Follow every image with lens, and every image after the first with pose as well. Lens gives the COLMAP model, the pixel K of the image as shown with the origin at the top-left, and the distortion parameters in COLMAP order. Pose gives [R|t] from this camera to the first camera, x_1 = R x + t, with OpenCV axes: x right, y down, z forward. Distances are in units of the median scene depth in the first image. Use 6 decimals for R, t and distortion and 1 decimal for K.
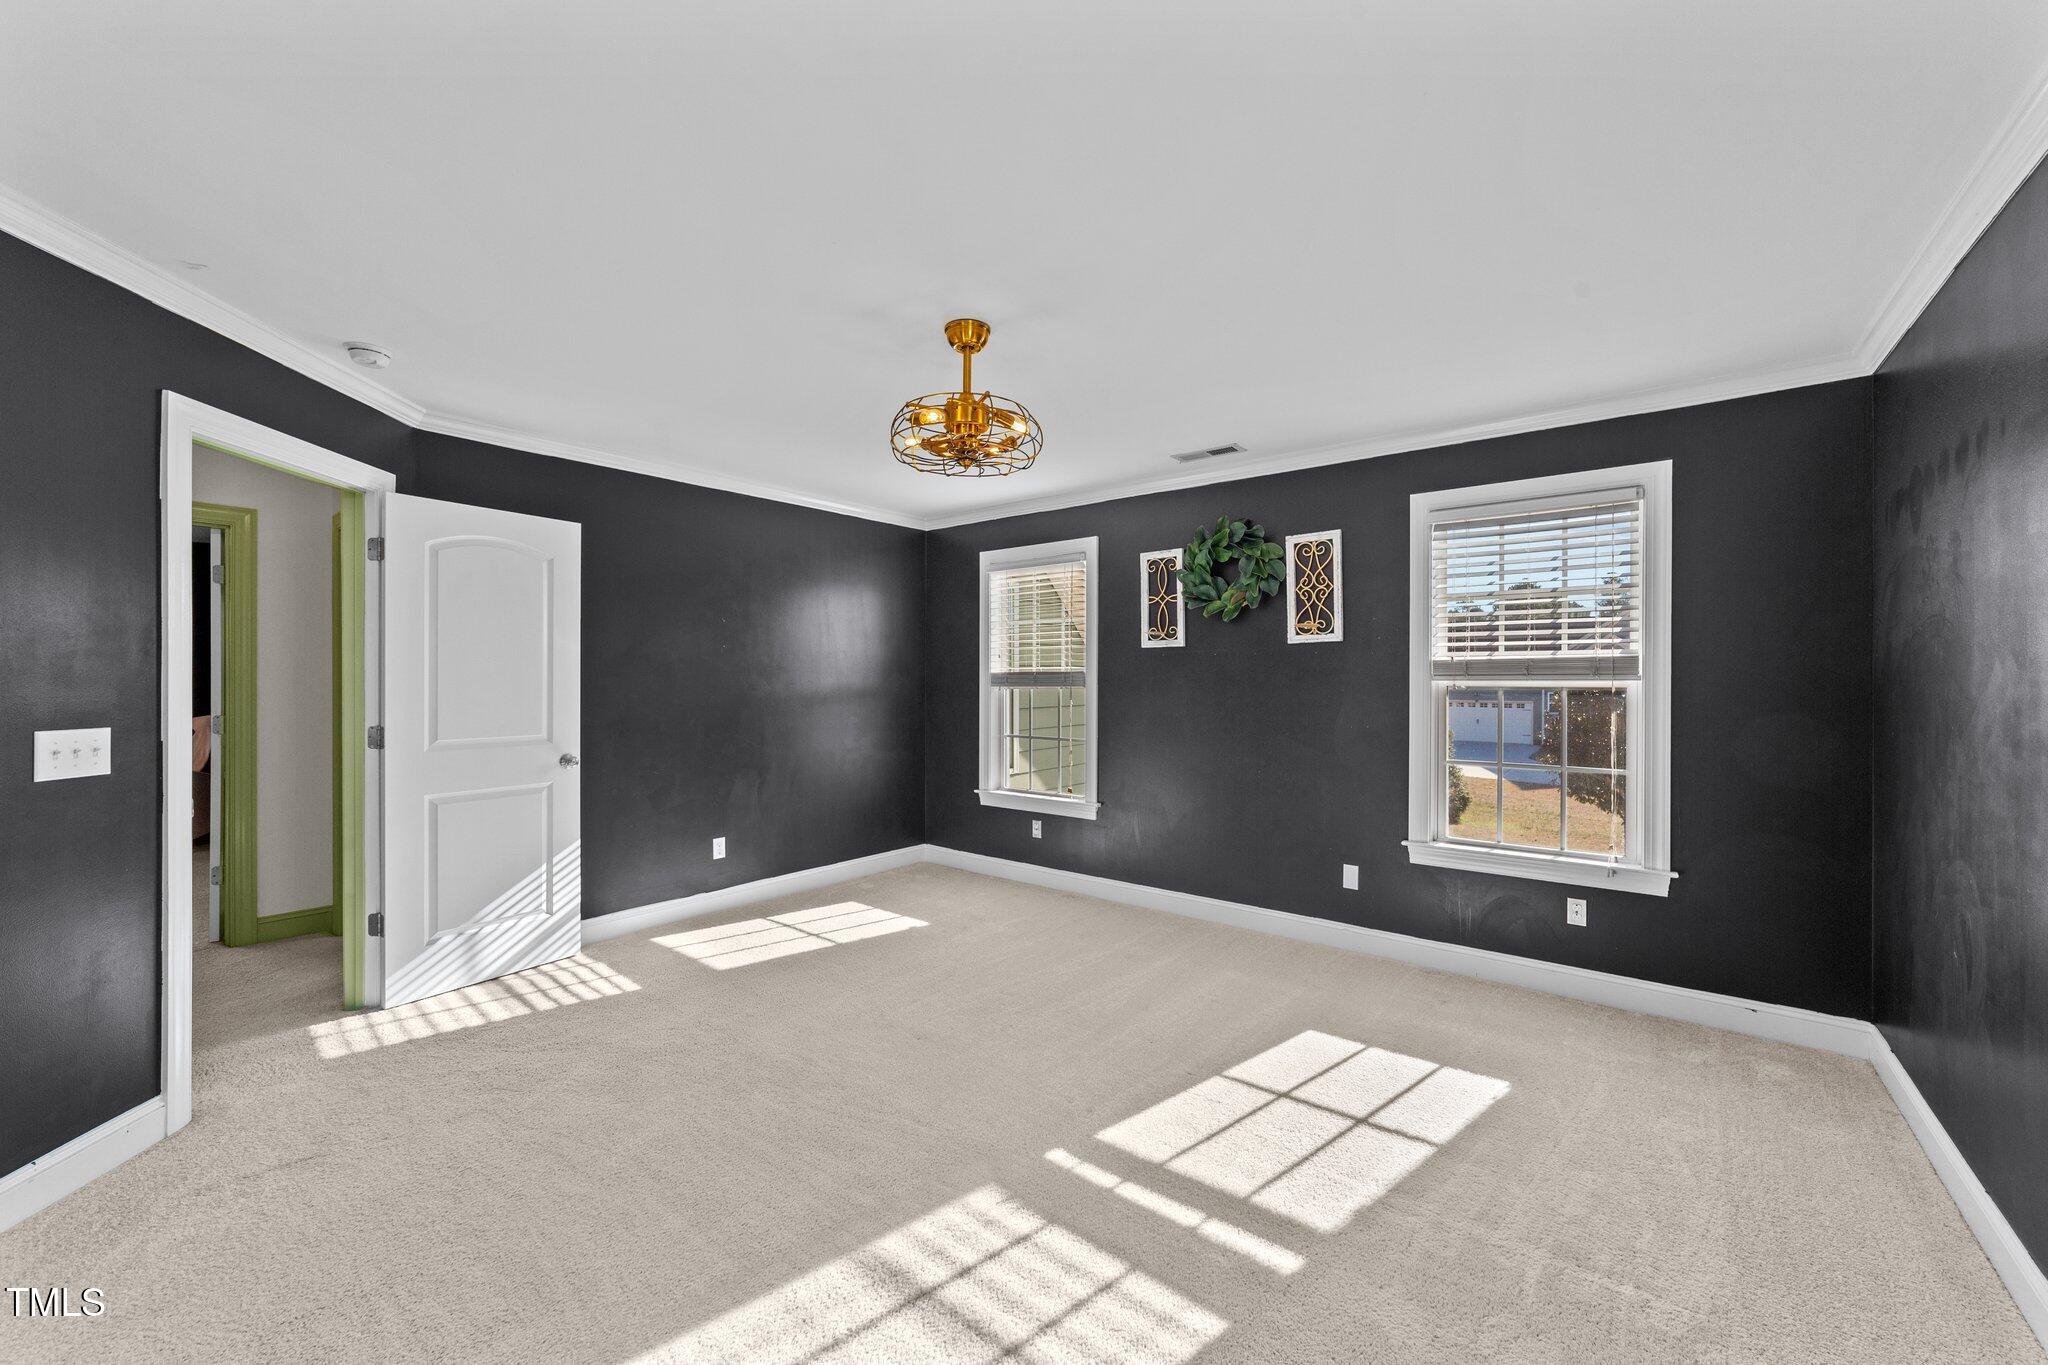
lens RADIAL K [[788.1, 0, 1039.3], [0, 788.1, 676.6], [0, 0, 1]] dist [0.001822, 0.001825]
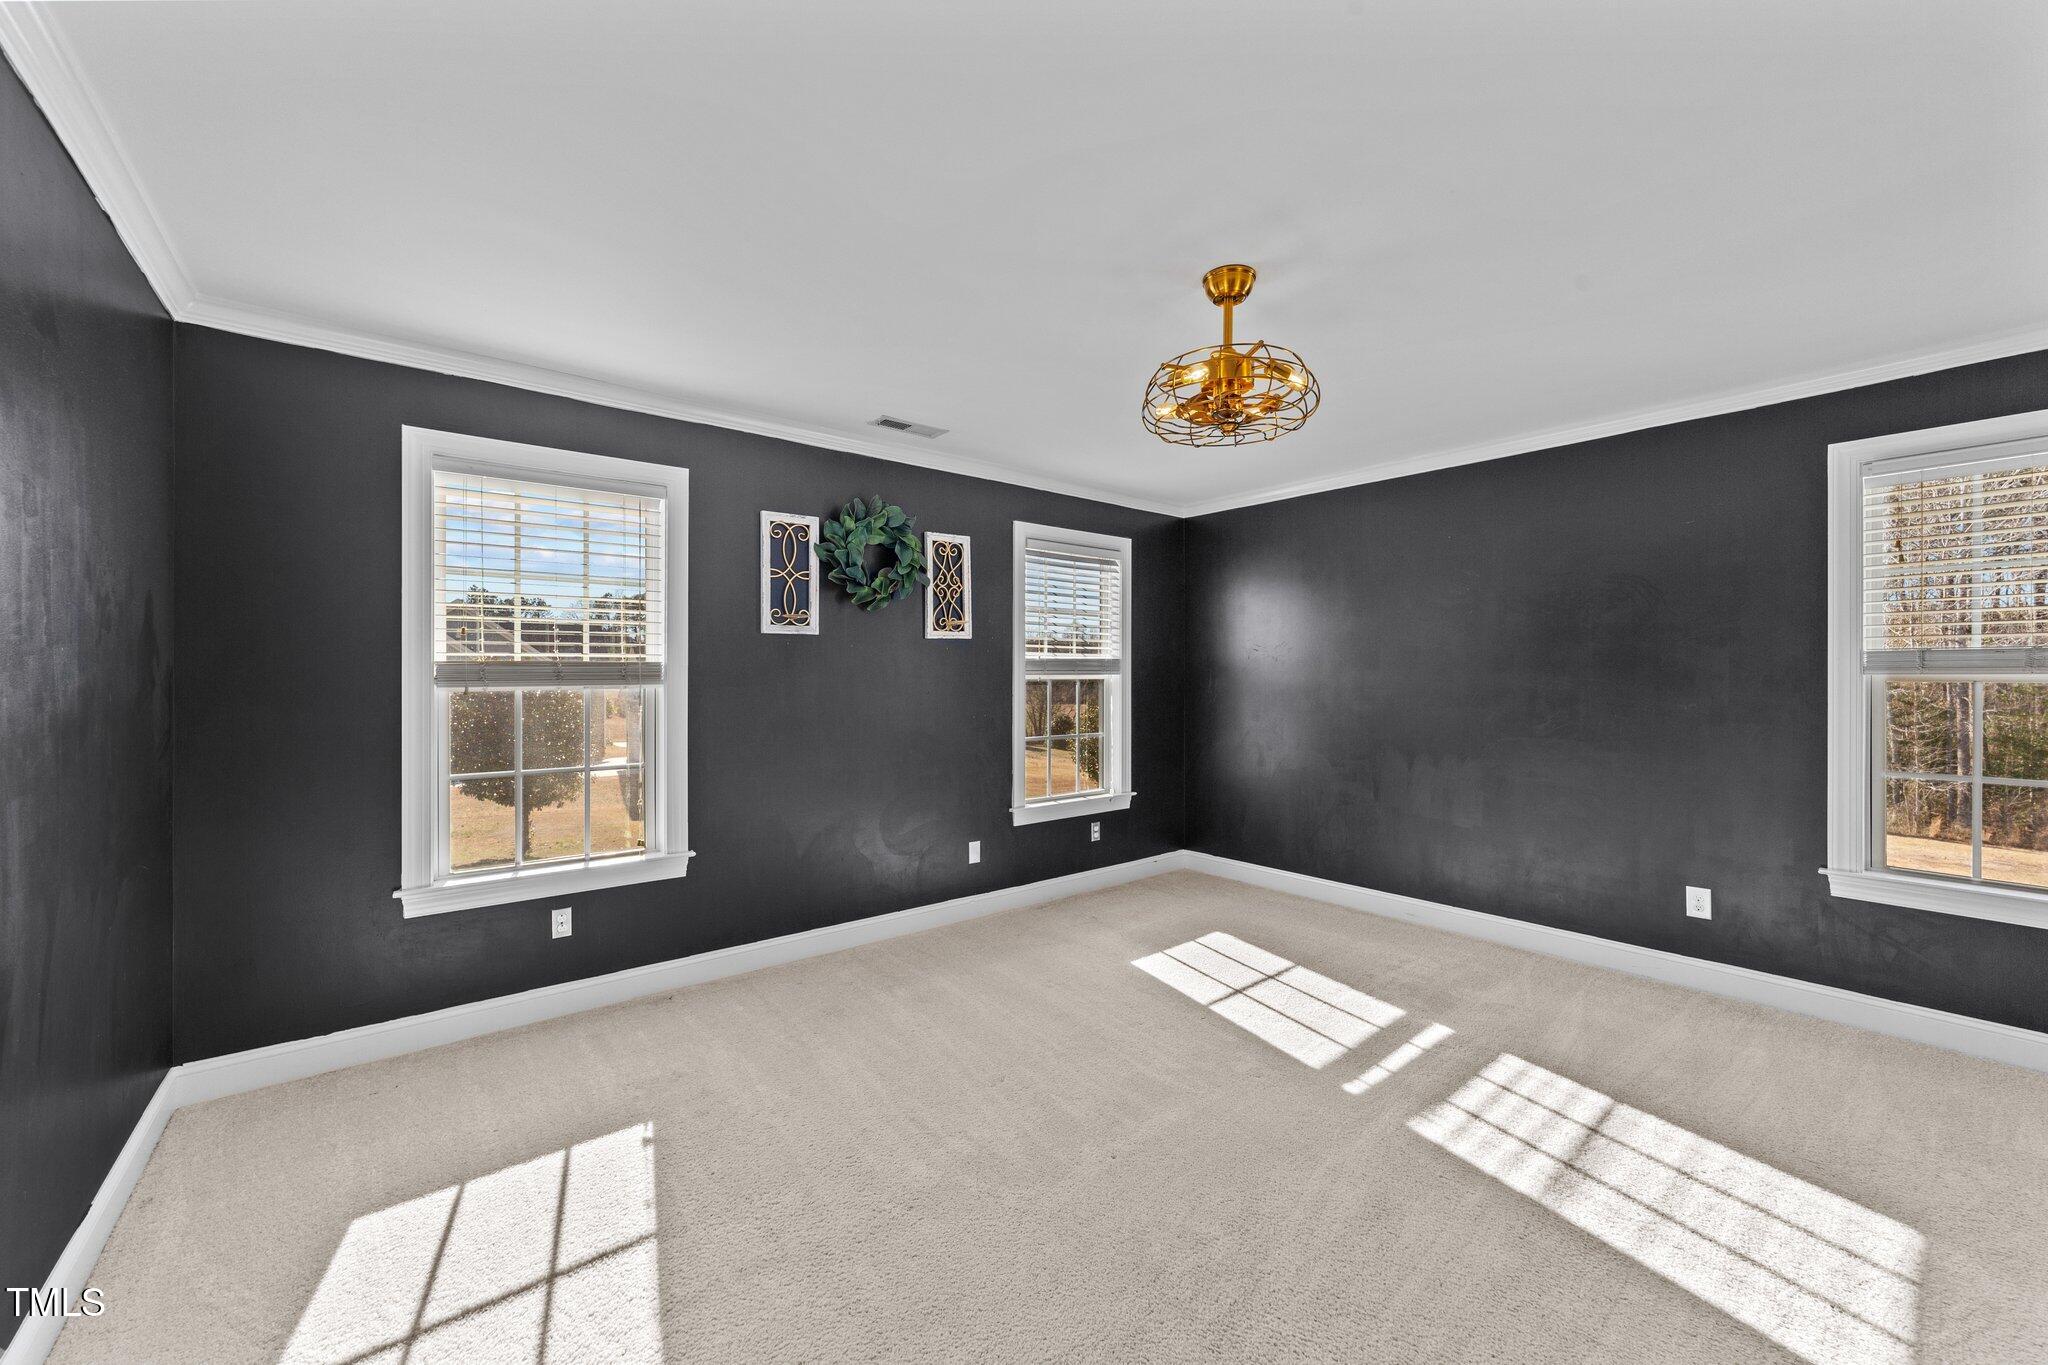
lens RADIAL K [[788.1, 0, 1041.9], [0, 788.1, 679.9], [0, 0, 1]] dist [0.001822, 0.001825]
pose [[0.218491, -0.002043, 0.975837, -0.647945], [0.003757, 0.999992, 0.001252, 0.010369], [-0.975832, 0.003393, 0.218497, 0.651715]]
